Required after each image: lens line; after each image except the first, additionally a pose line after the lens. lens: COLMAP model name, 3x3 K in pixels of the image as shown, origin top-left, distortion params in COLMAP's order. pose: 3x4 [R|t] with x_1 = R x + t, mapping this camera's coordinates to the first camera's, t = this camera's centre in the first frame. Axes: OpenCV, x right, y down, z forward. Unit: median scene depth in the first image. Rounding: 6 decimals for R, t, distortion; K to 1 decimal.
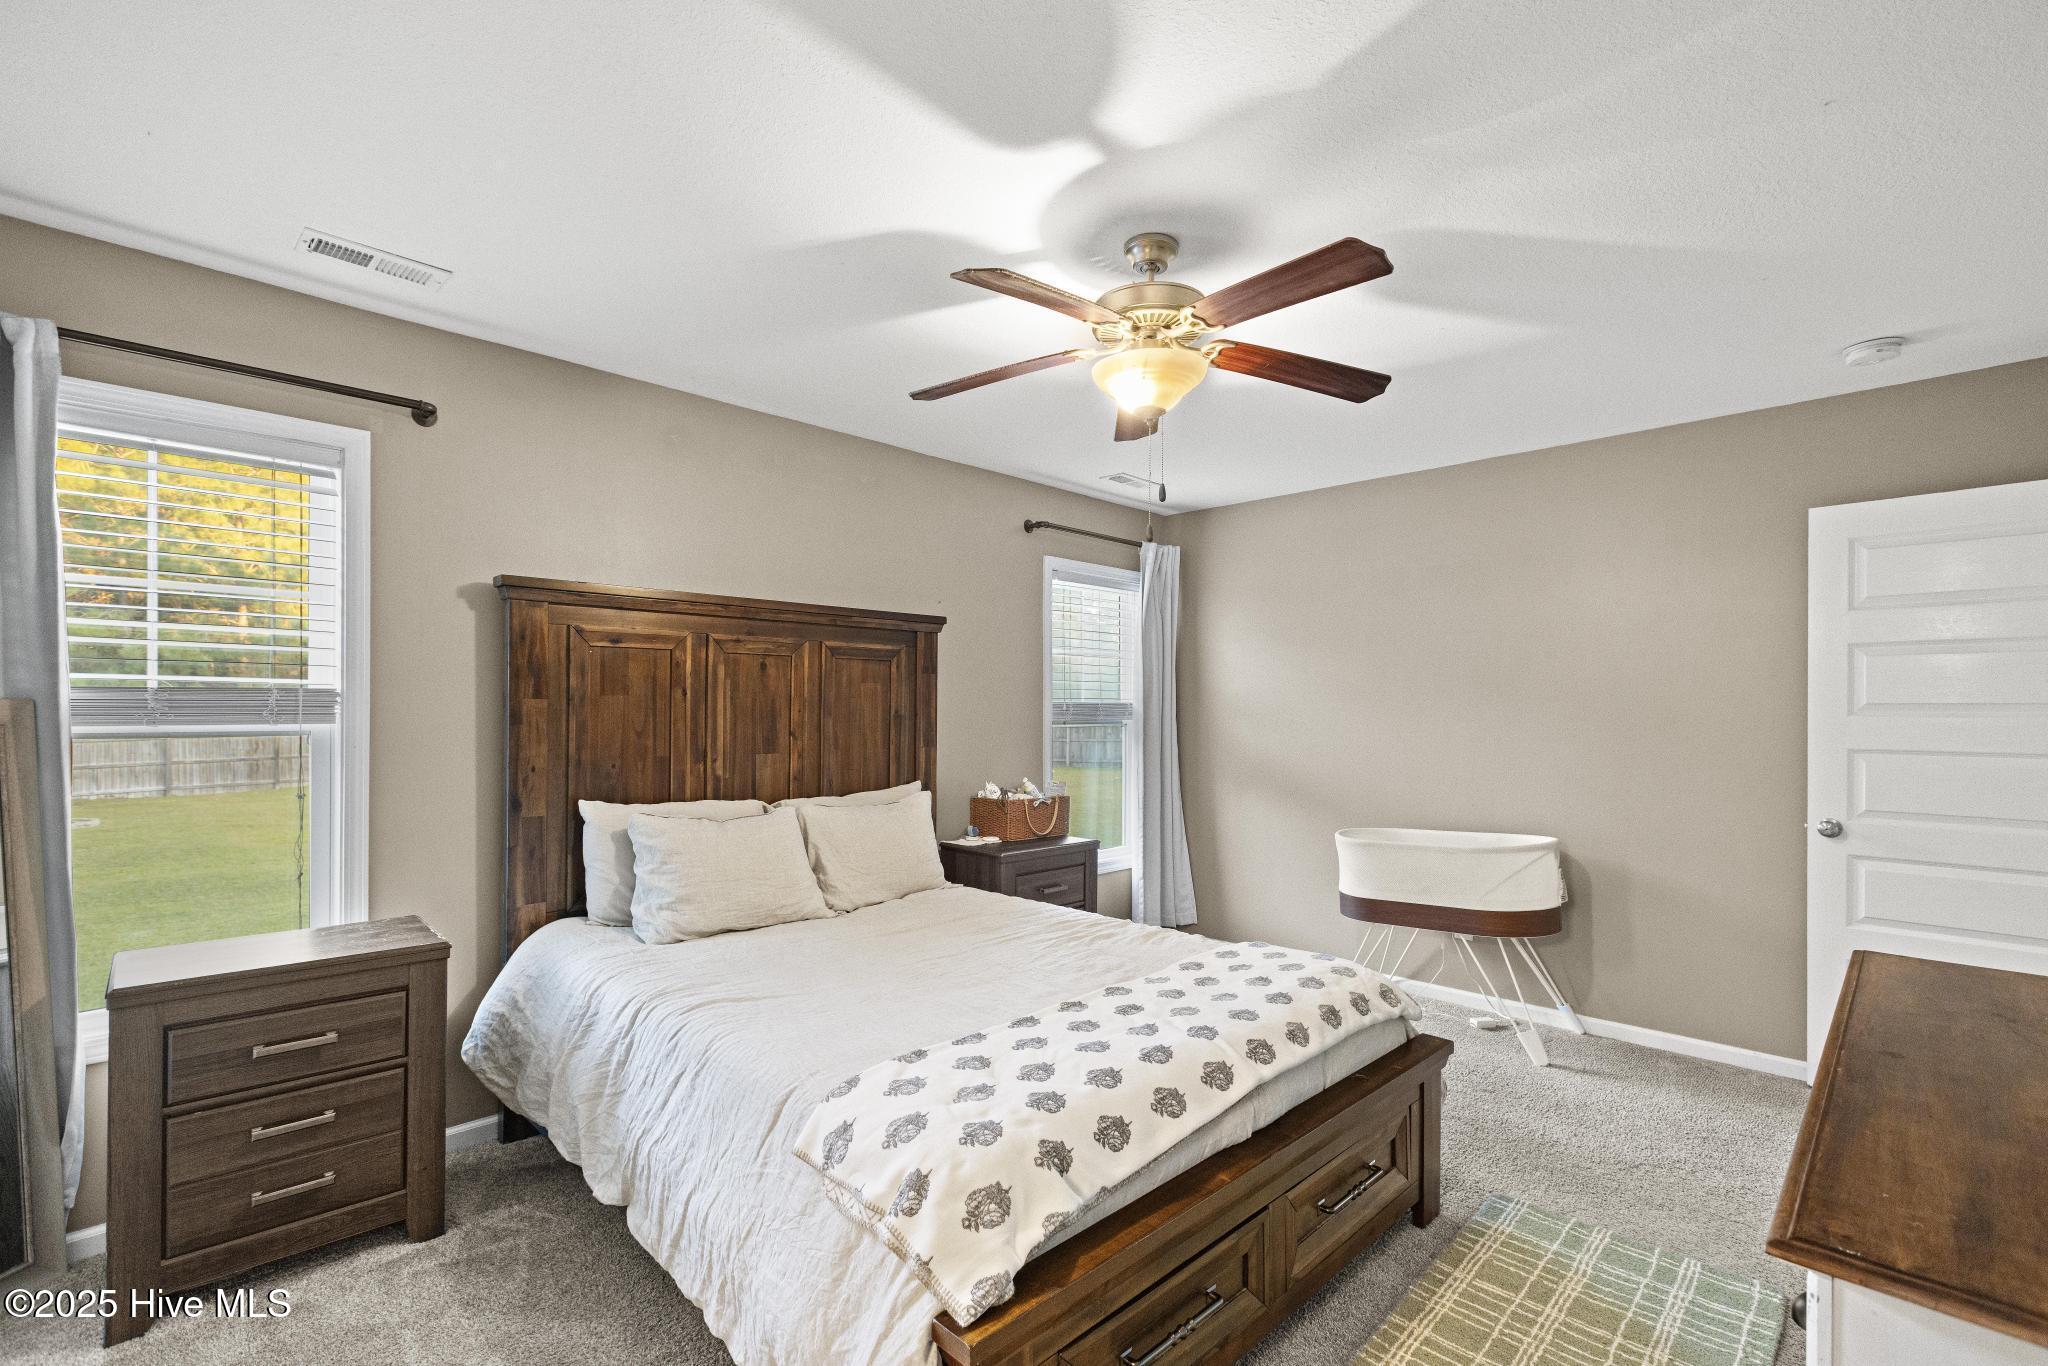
lens RADIAL K [[915.8, 0, 1027.7], [0, 915.8, 703.6], [0, 0, 1]] dist [0.003246, -0.002645]
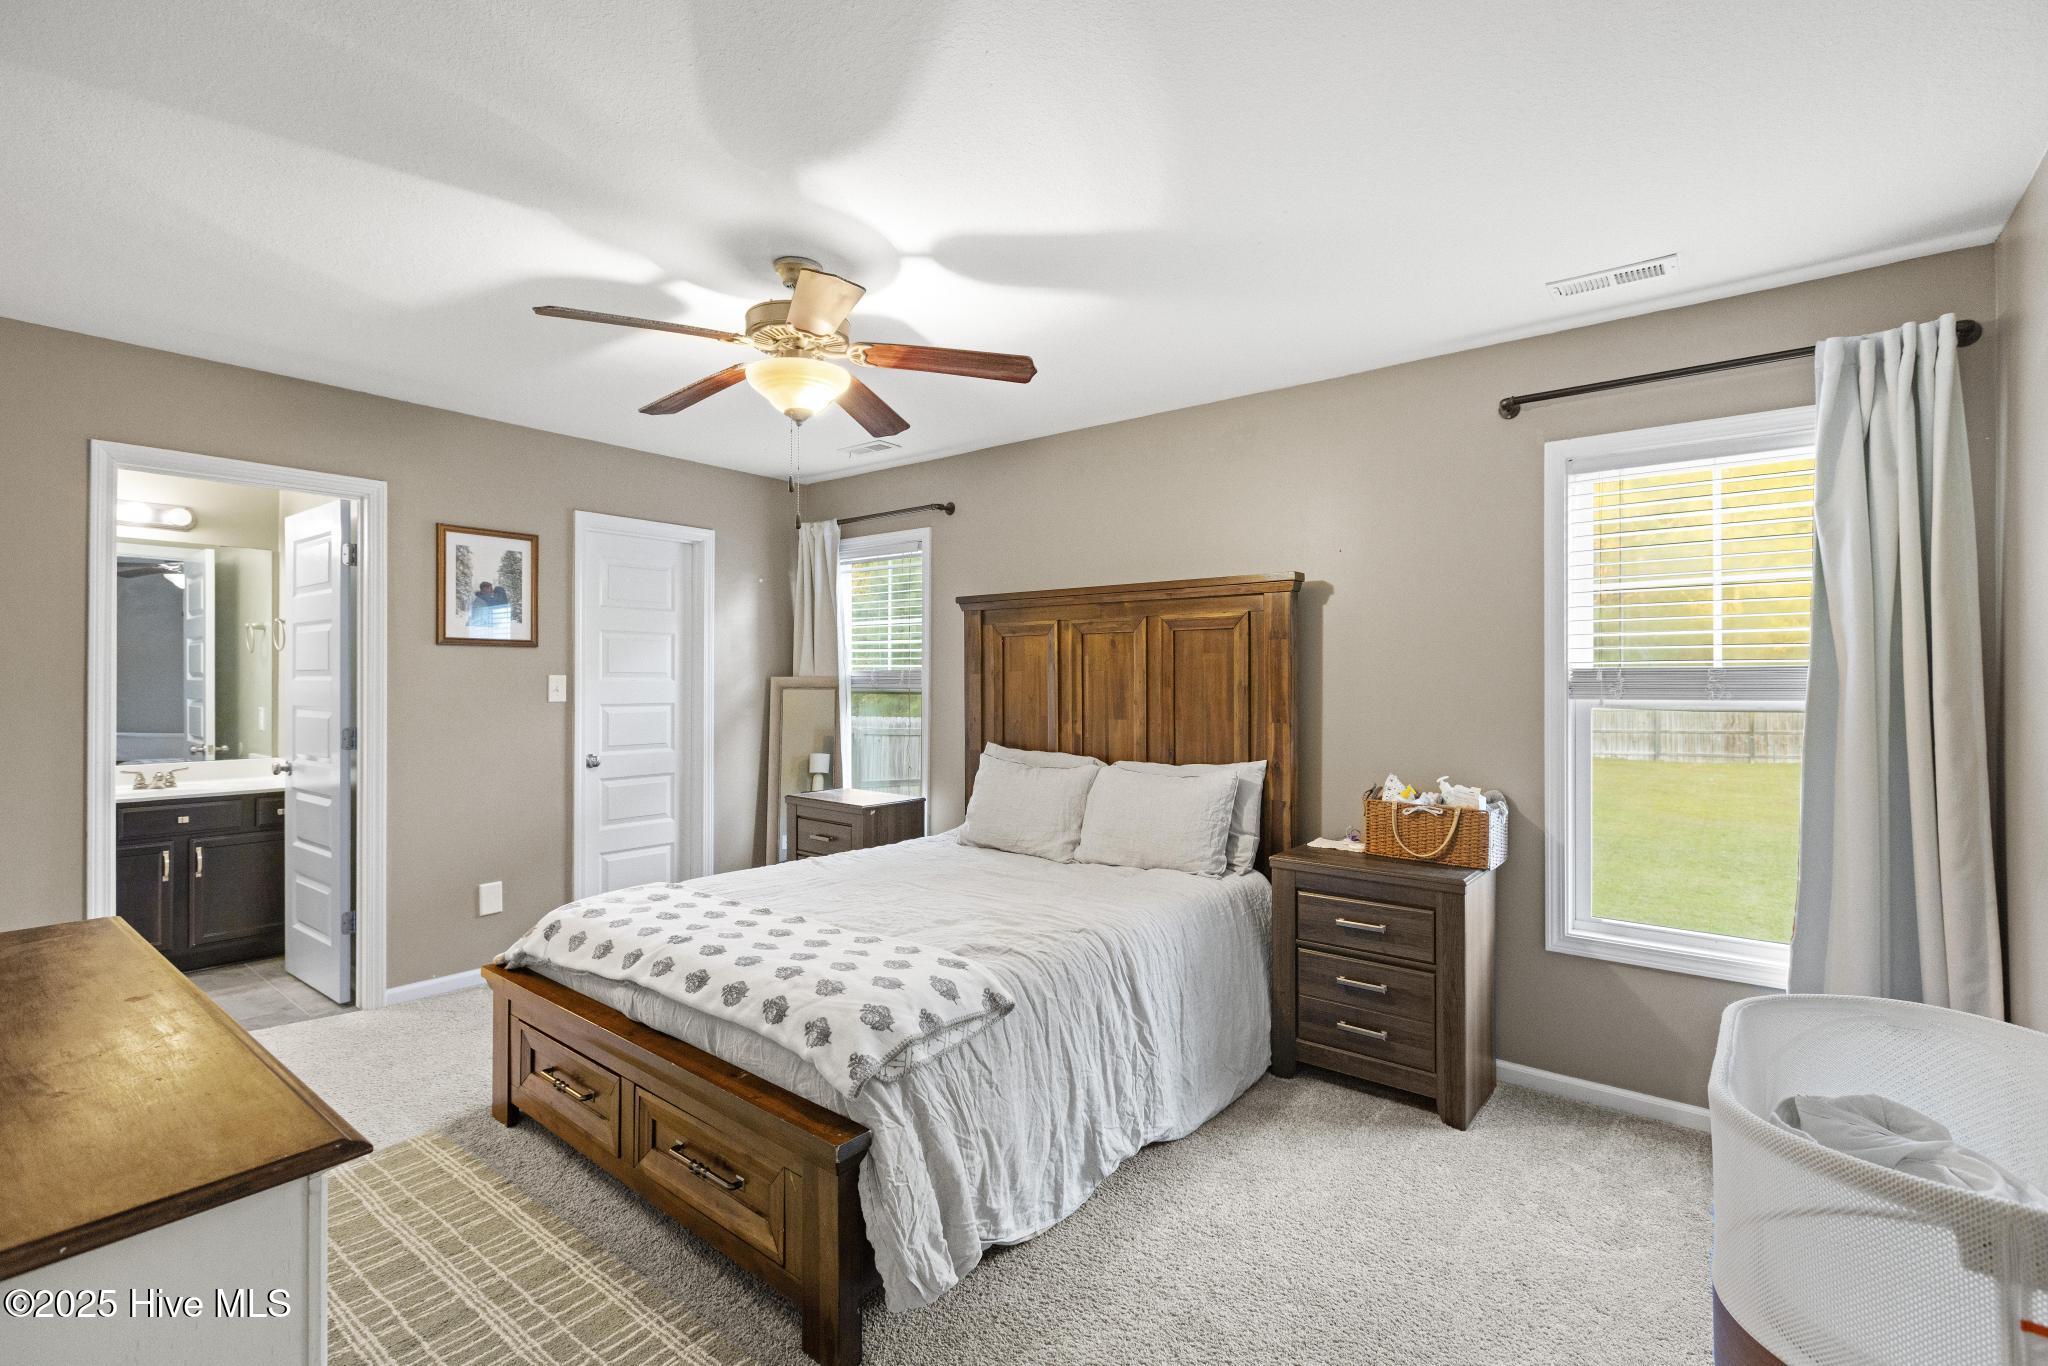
lens RADIAL K [[915.8, 0, 1030.8], [0, 915.8, 670.5], [0, 0, 1]] dist [0.003246, -0.002645]
pose [[0.112159, -0.014069, -0.993591, 0.843924], [0.004205, 0.999898, -0.013683, 0.008739], [0.993681, -0.002643, 0.112207, 0.761142]]
